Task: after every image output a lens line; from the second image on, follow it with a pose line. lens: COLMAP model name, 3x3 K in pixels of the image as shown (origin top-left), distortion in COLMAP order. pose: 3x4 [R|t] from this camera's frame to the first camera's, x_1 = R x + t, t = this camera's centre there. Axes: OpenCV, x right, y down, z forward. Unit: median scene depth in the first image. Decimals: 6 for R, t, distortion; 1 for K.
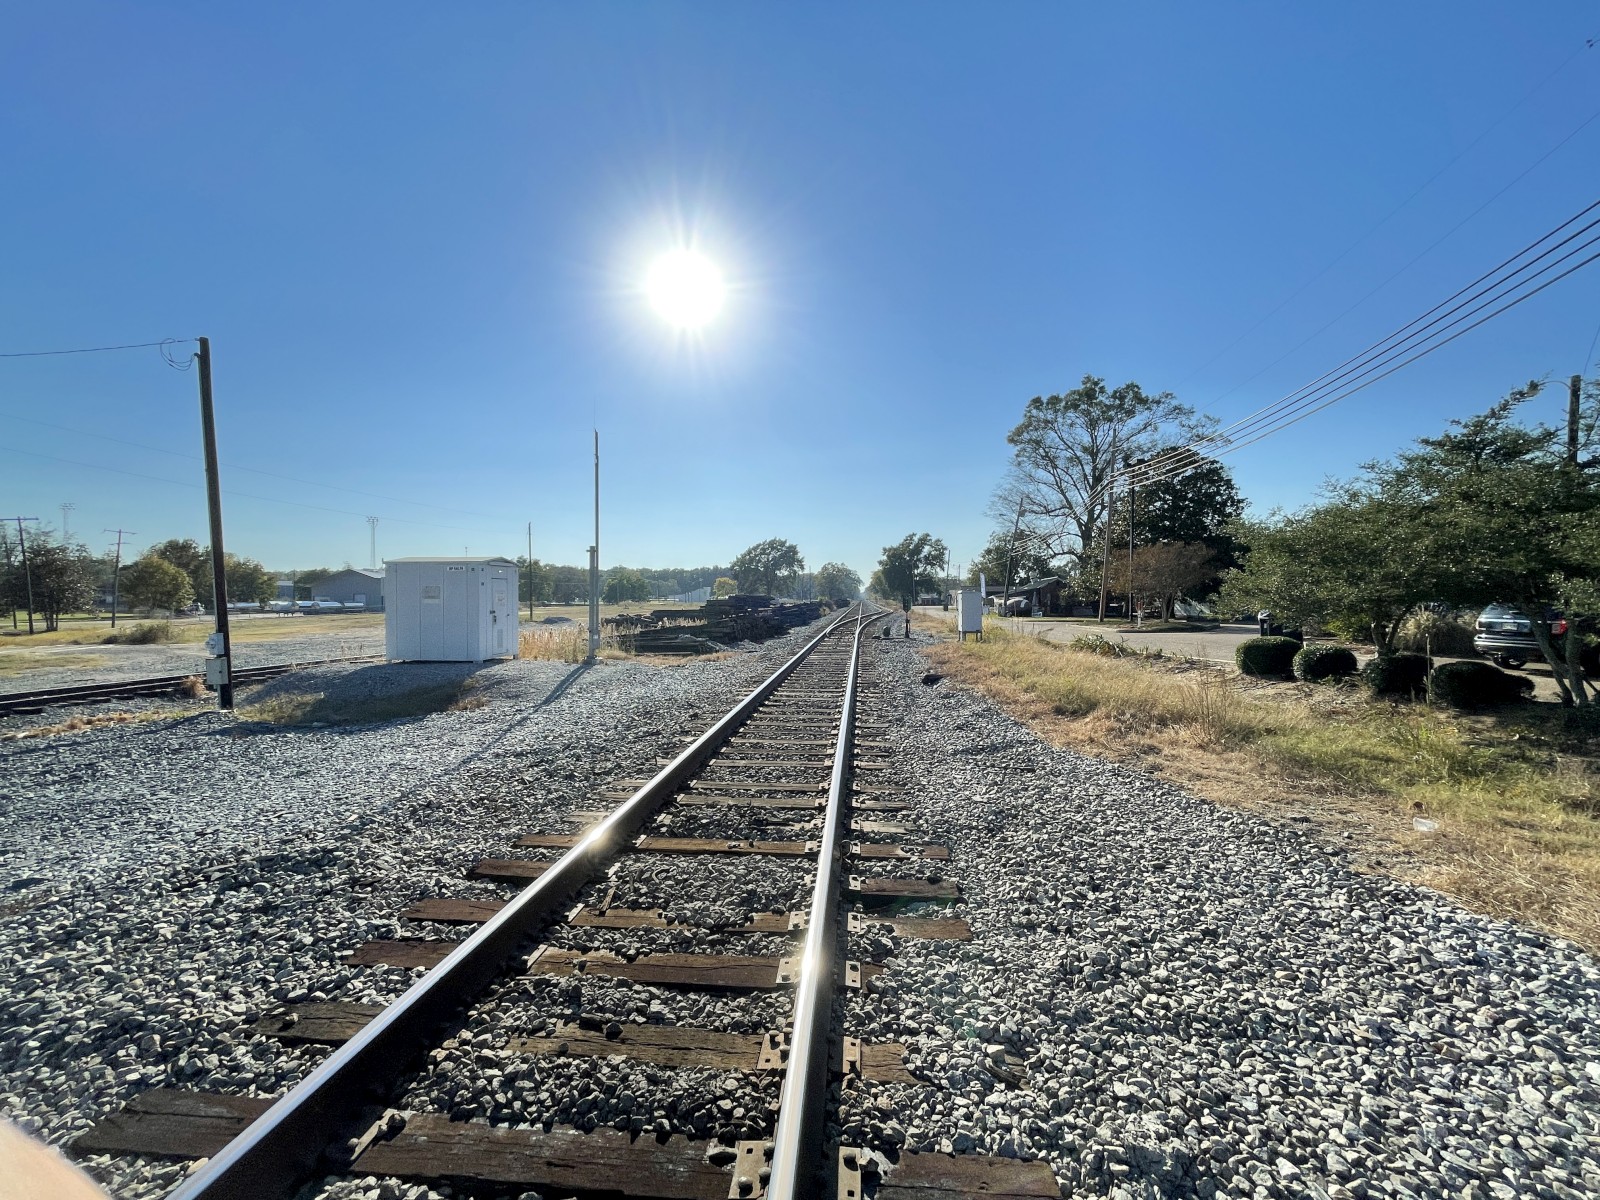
lens RADIAL K [[645.3, 0, 800.0], [0, 645.3, 600.0], [0, 0, 1]] dist [-0.001790, -0.000118]
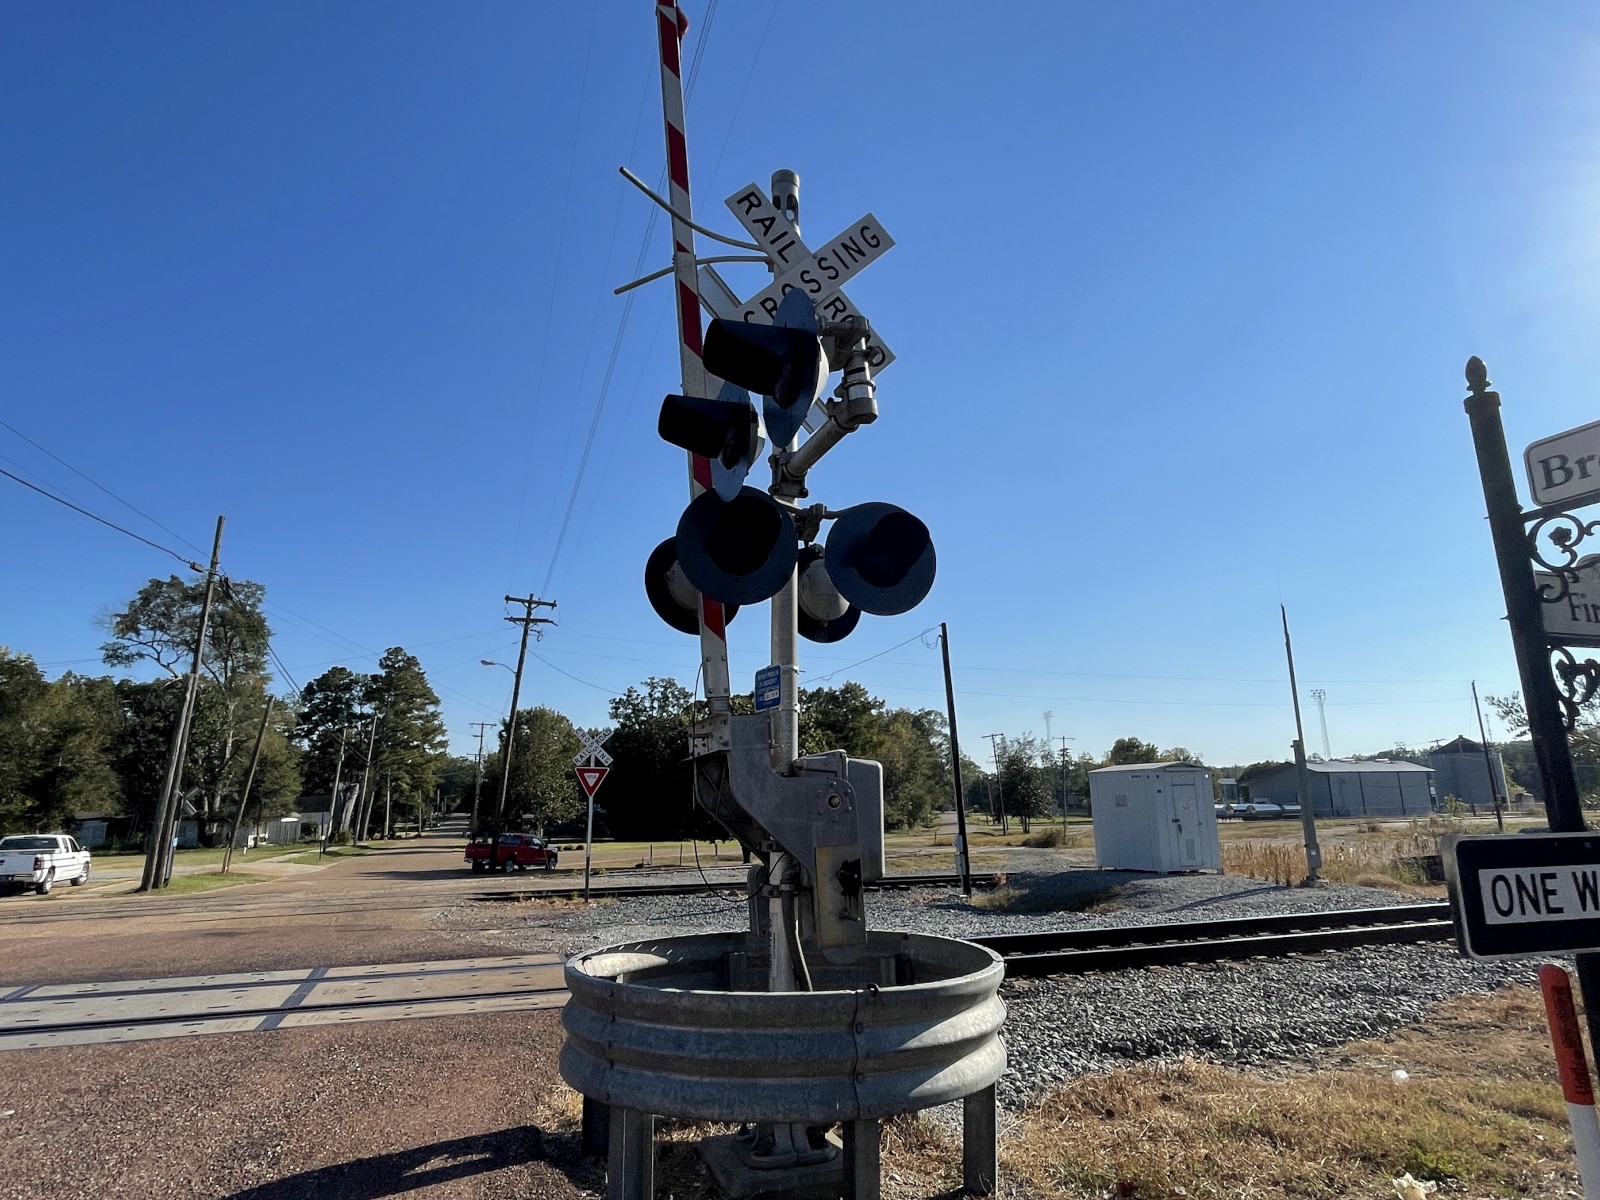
lens RADIAL K [[916.0, 0, 804.4], [0, 916.0, 601.3], [0, 0, 1]] dist [0.004008, -0.002892]
pose [[0.422199, -0.205295, -0.882951, 0.495049], [0.014691, 0.975440, -0.219775, -0.006885], [0.906384, 0.079817, 0.414846, -0.083884]]
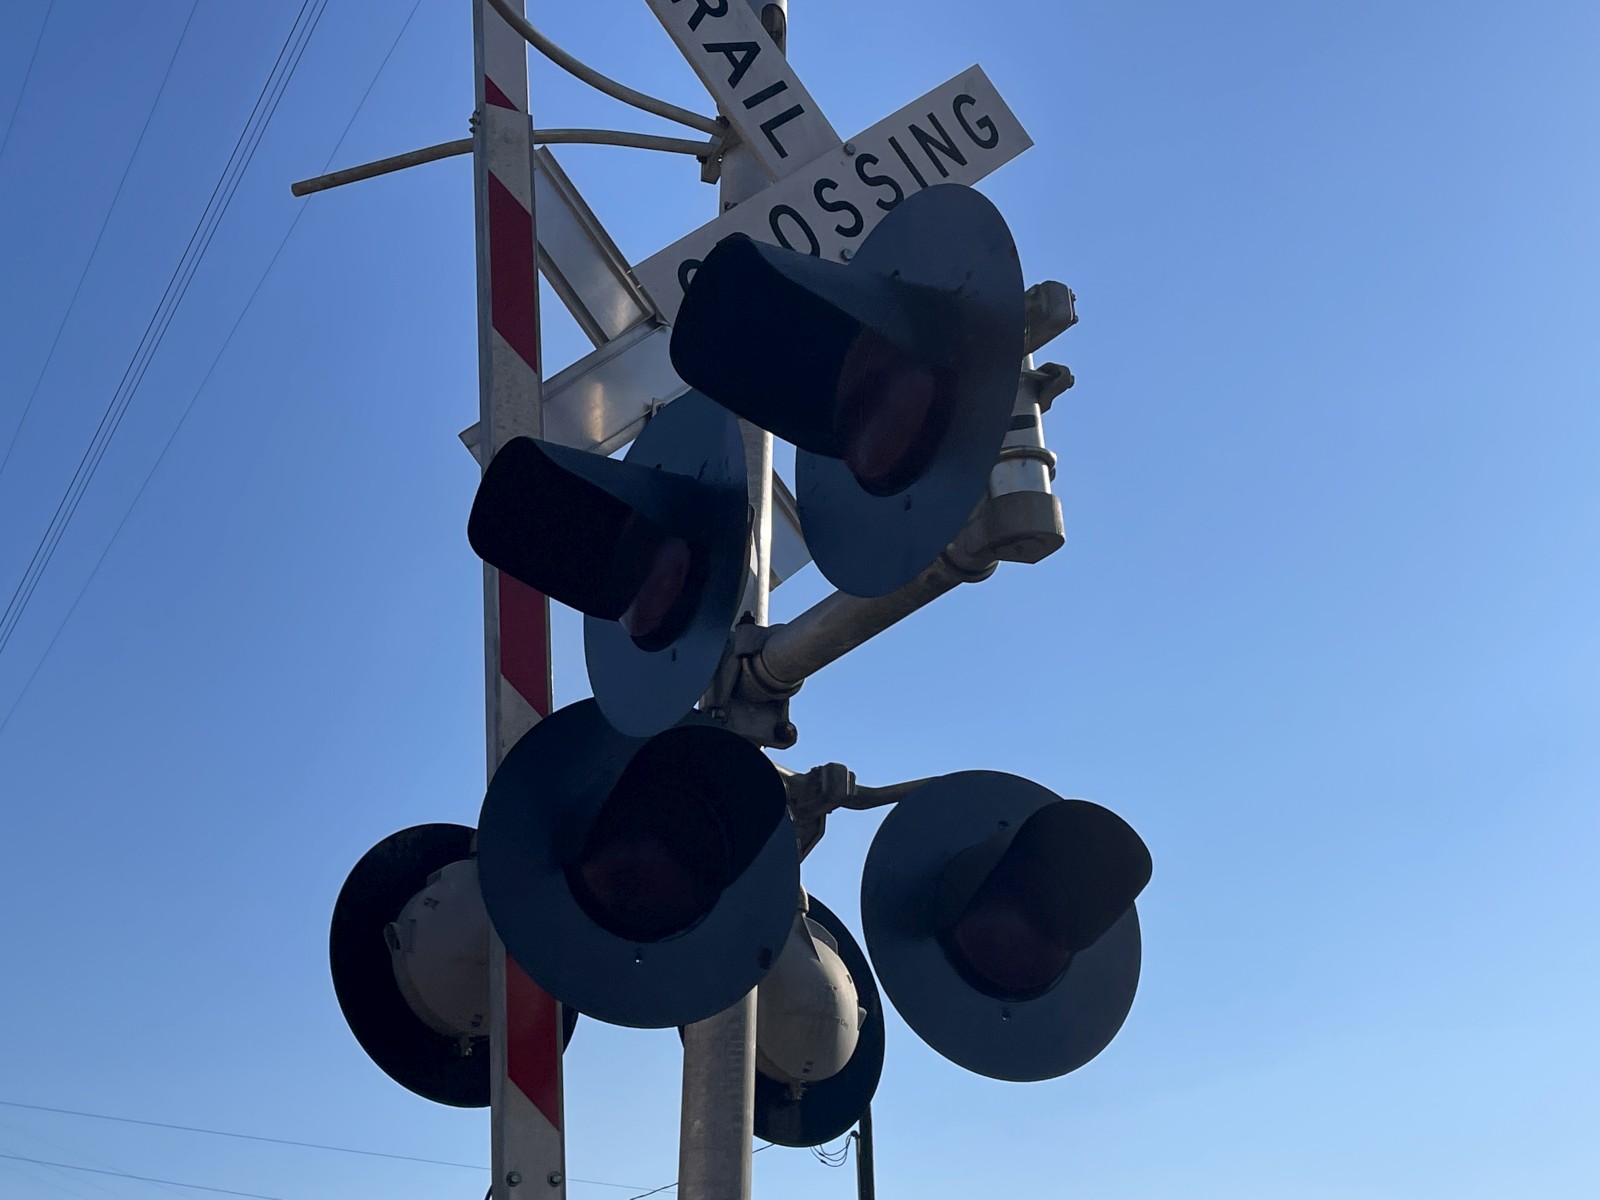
lens RADIAL K [[2168.4, 0, 800.0], [0, 2168.4, 600.0], [0, 0, 1]] dist [0.148102, 0.000996]
pose [[0.564841, -0.337039, -0.753233, 0.442742], [0.004068, 0.913915, -0.405886, -0.013967], [0.825190, 0.226197, 0.517587, -0.106157]]
